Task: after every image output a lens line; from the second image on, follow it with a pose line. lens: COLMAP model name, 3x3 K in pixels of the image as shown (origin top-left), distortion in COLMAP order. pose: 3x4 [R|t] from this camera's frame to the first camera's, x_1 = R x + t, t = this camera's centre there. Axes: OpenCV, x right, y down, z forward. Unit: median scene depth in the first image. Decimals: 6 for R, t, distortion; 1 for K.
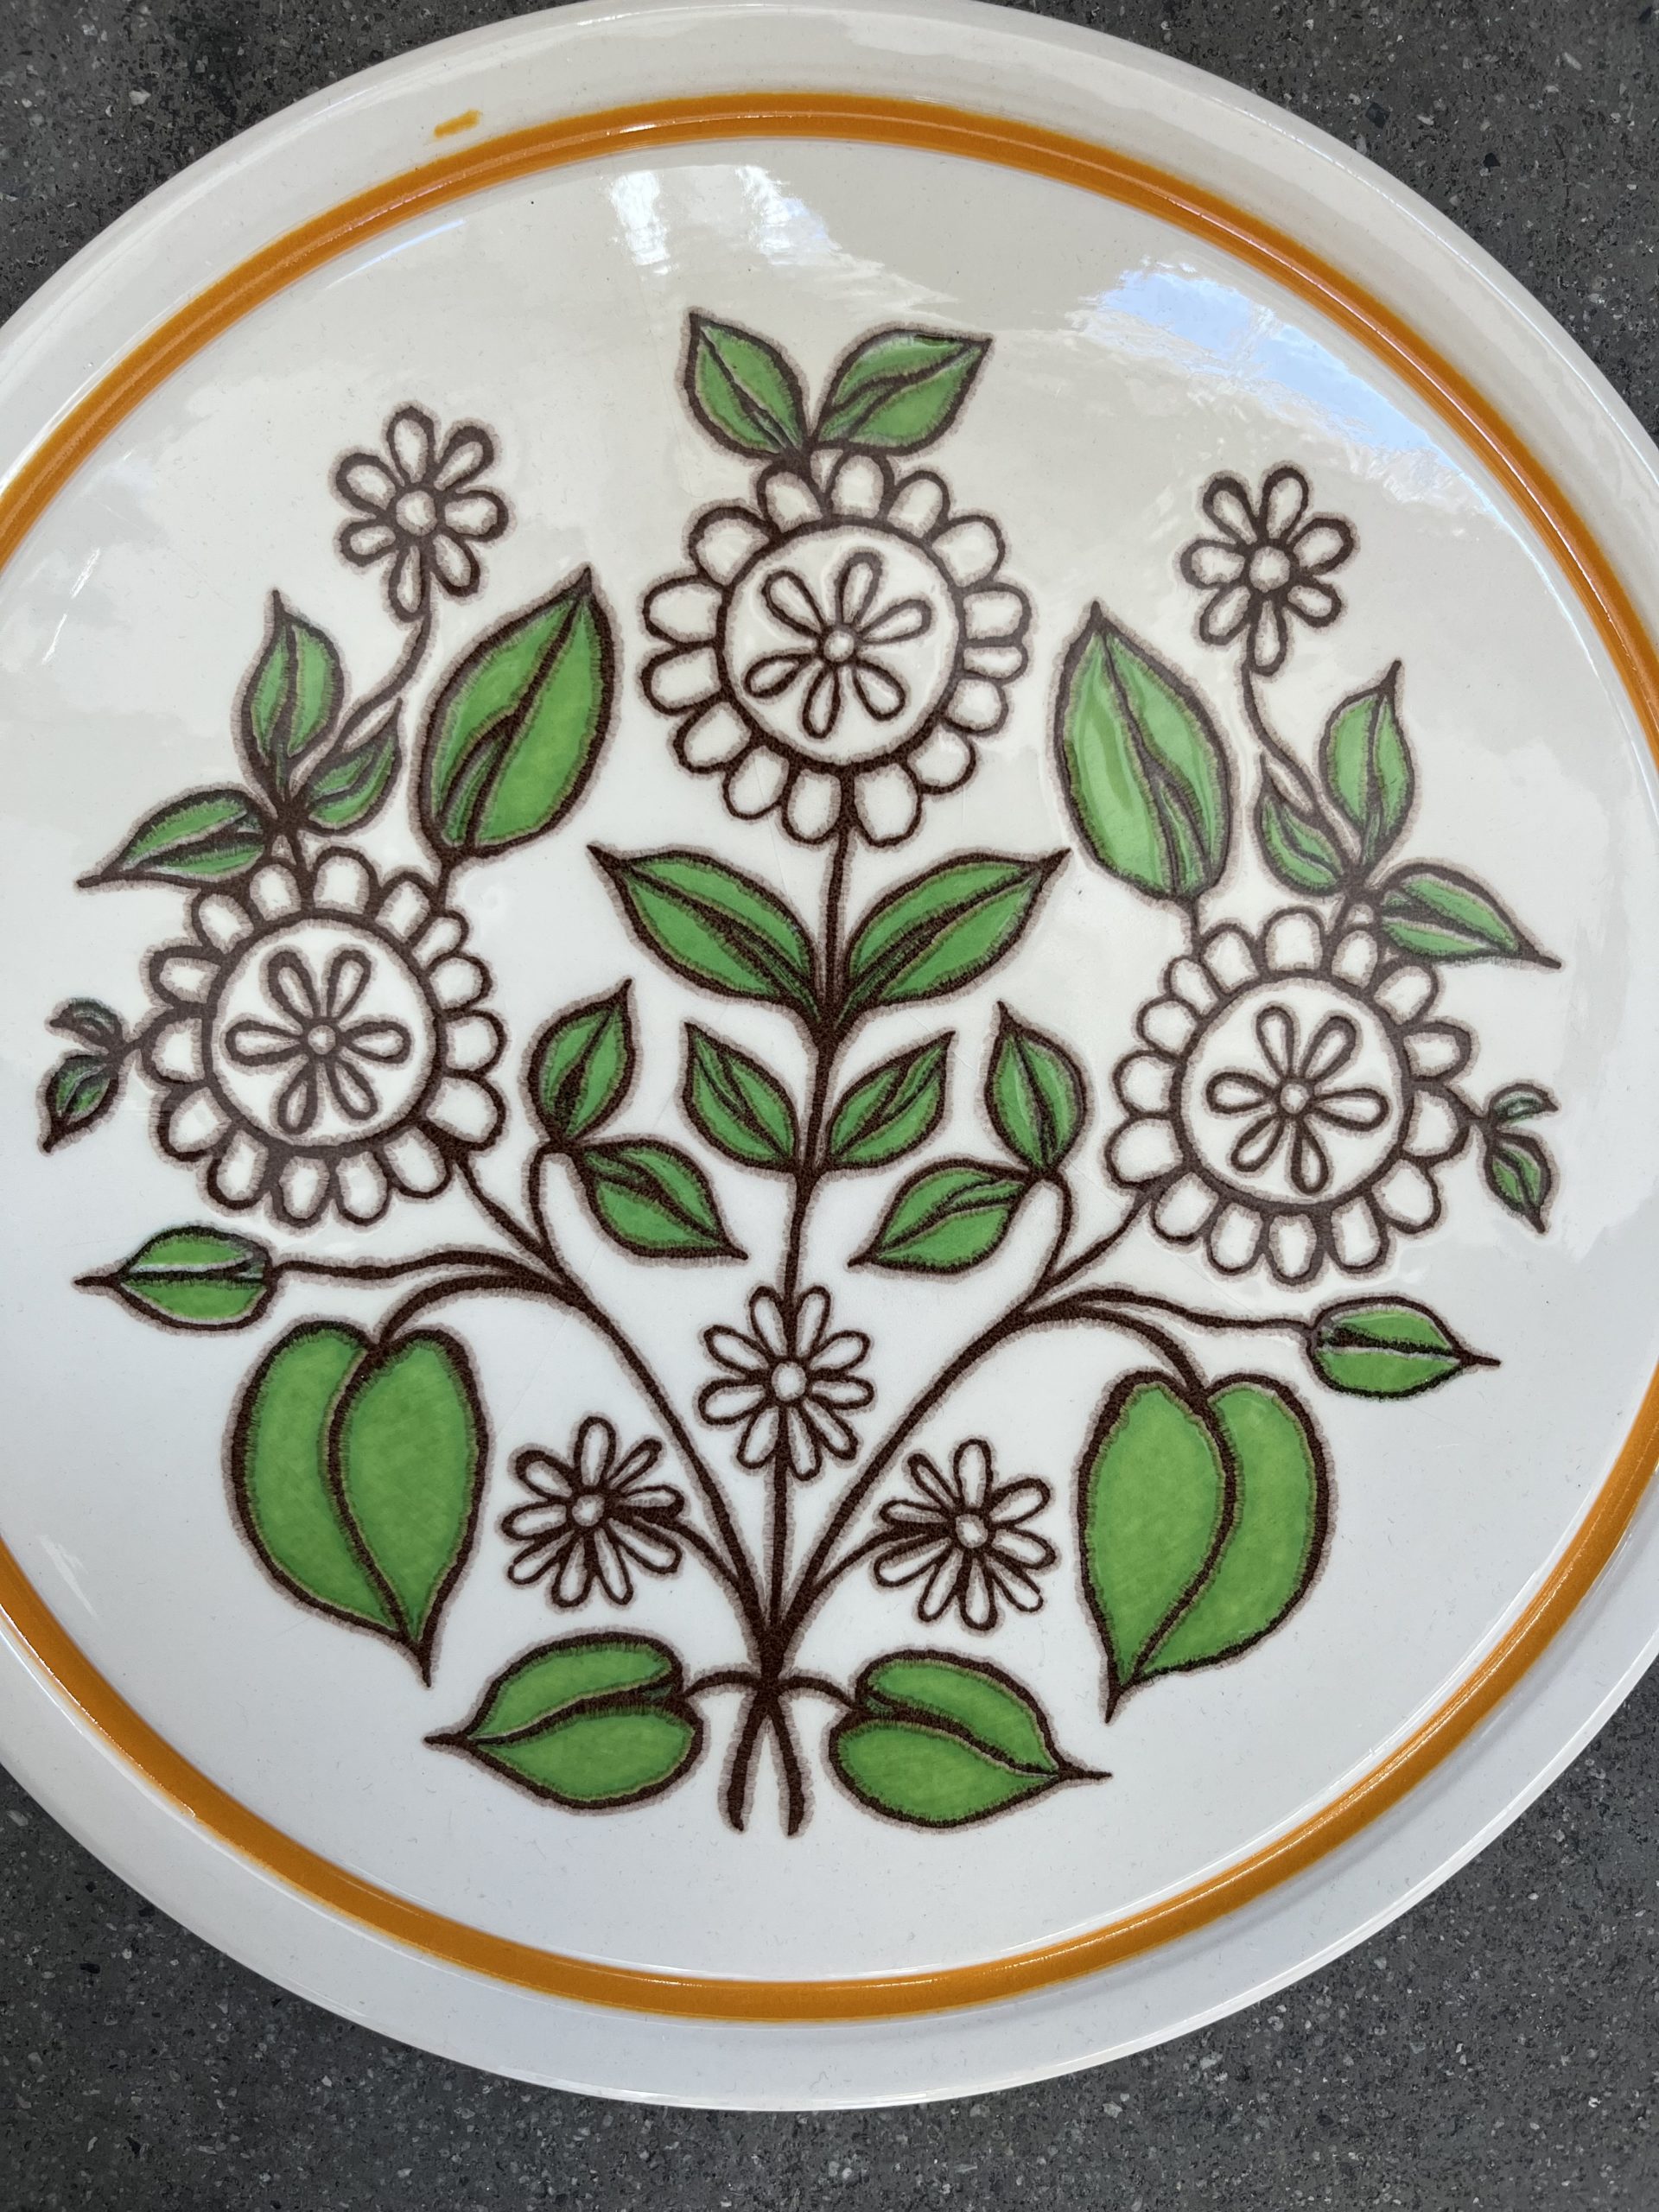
lens RADIAL K [[1675.6, 0, 826.9], [0, 1675.6, 1104.0], [0, 0, 1]] dist [-0.050131, 0.001201]
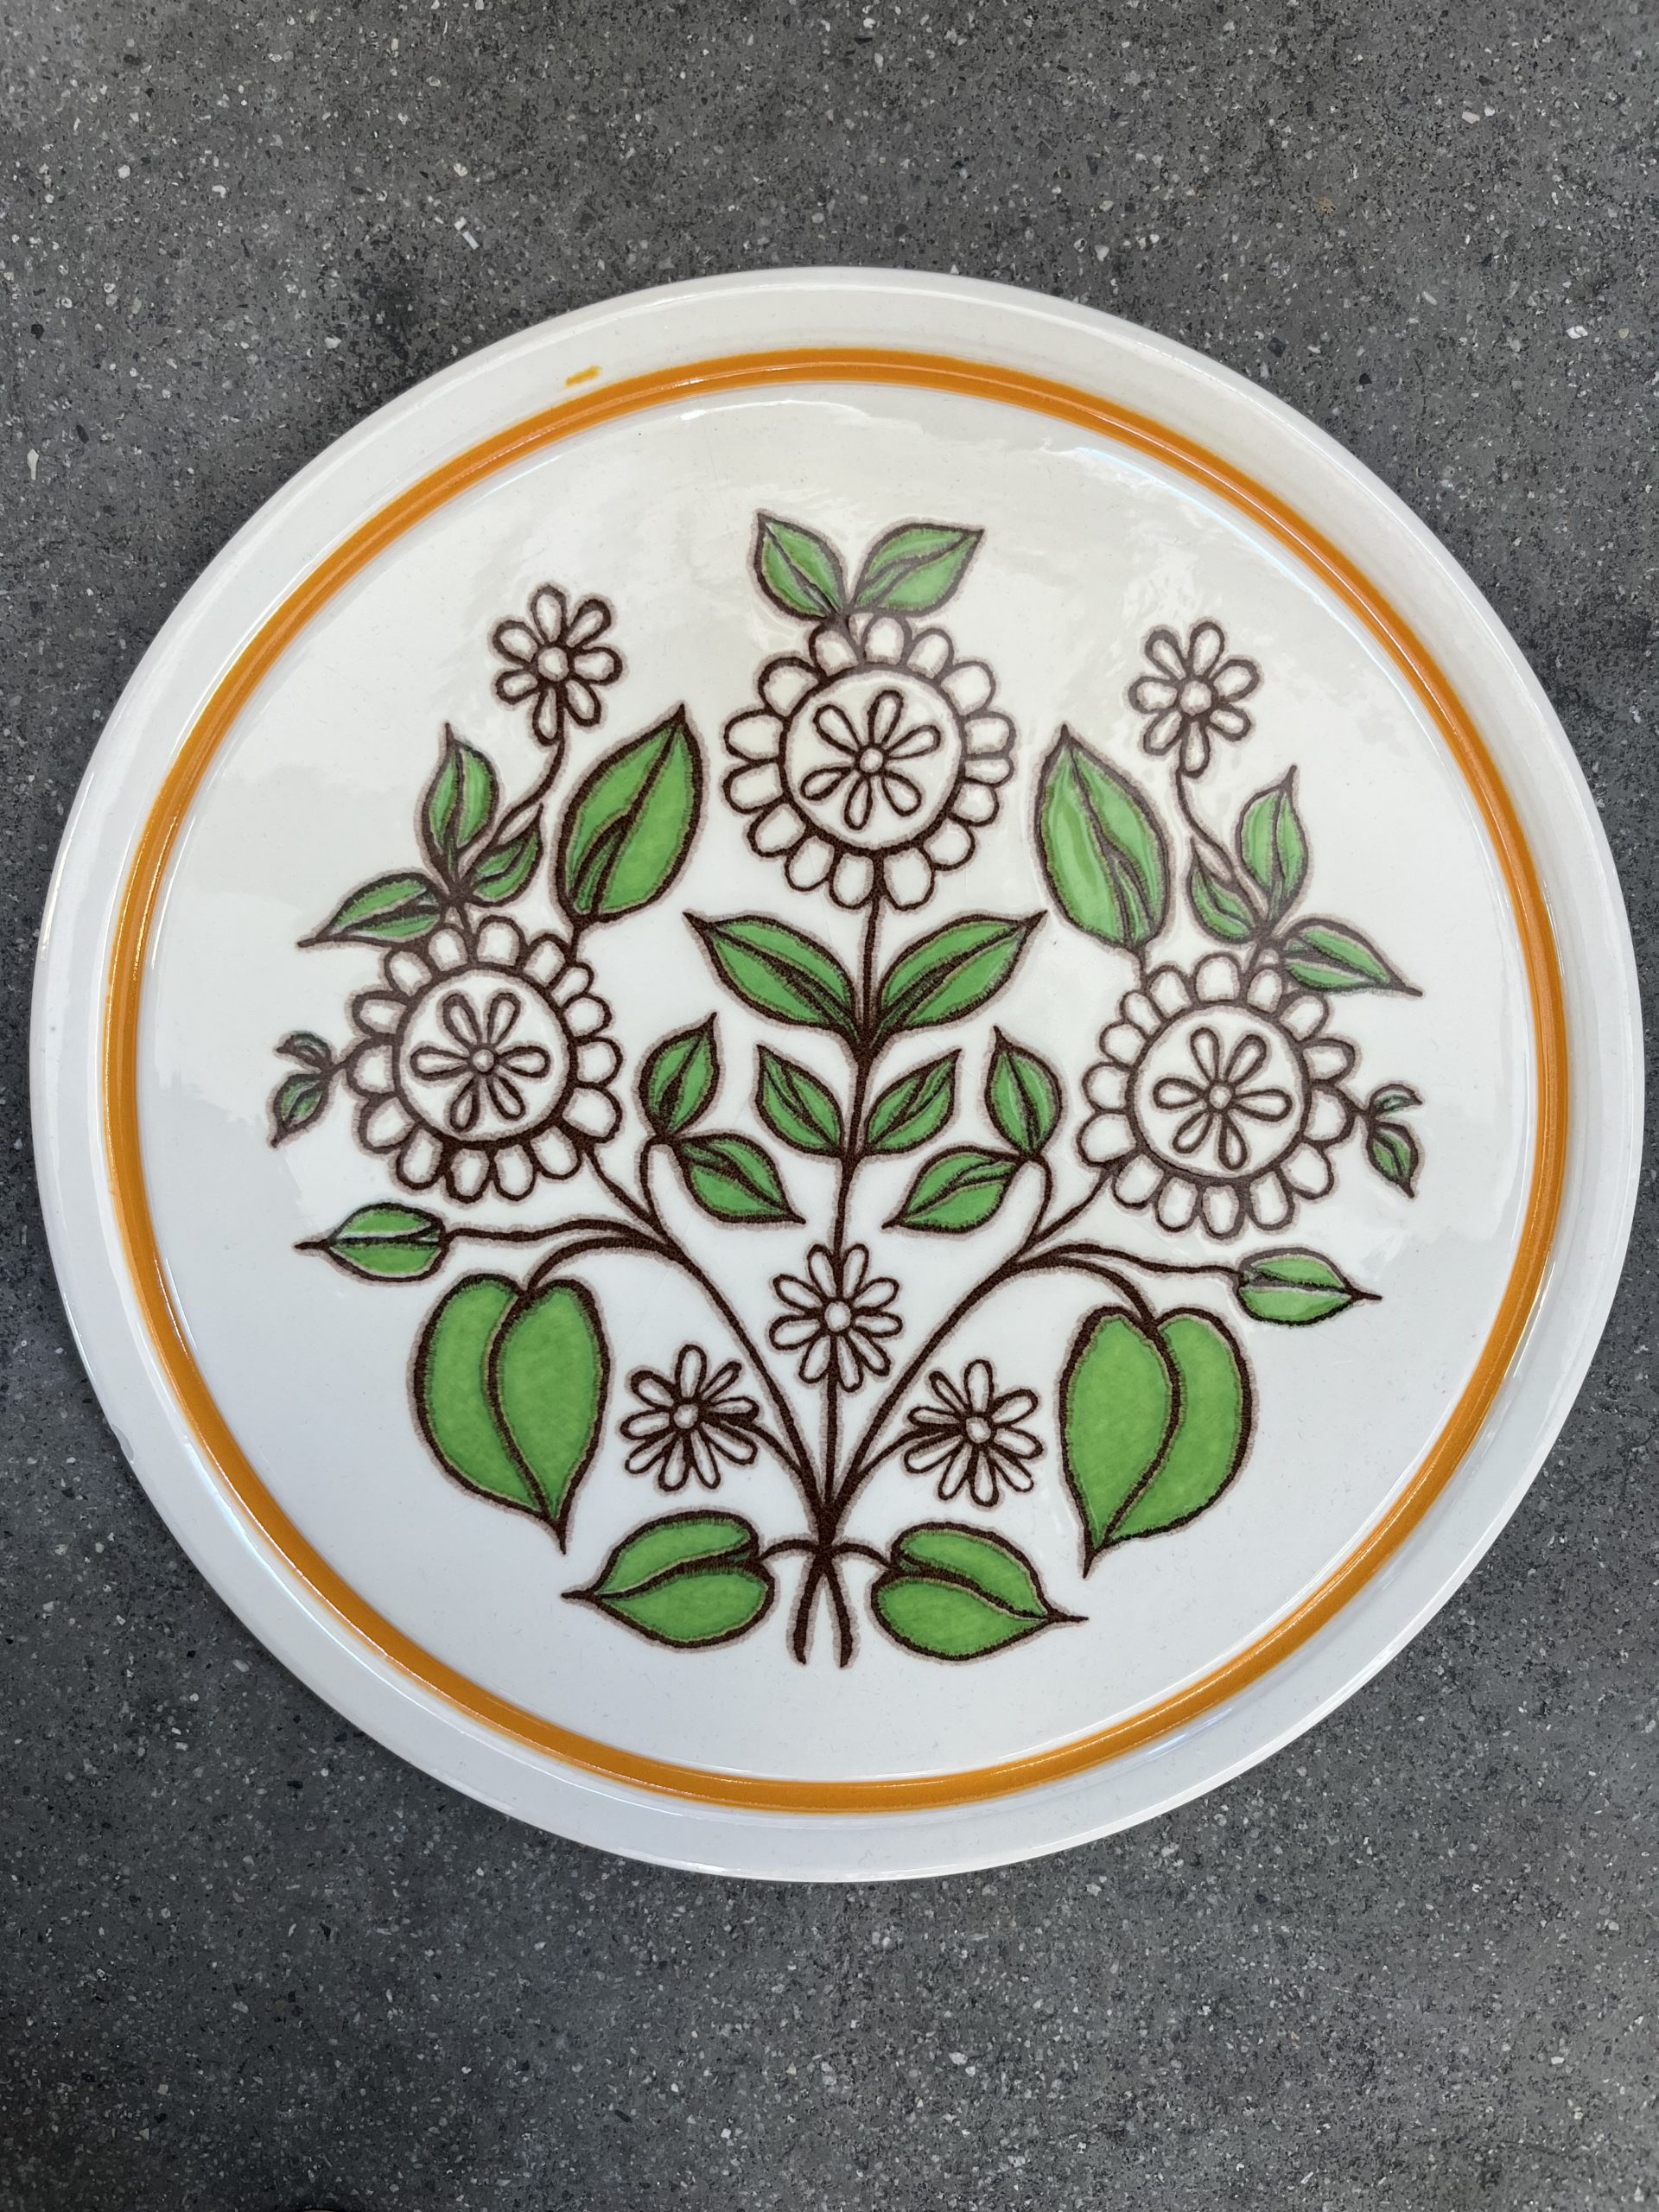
lens RADIAL K [[1675.6, 0, 830.1], [0, 1675.6, 1105.5], [0, 0, 1]] dist [-0.050131, 0.001201]
pose [[0.999942, -0.010167, -0.003566, -0.022934], [0.010173, 0.999947, 0.001649, -0.002235], [0.003549, -0.001685, 0.999992, -0.319669]]
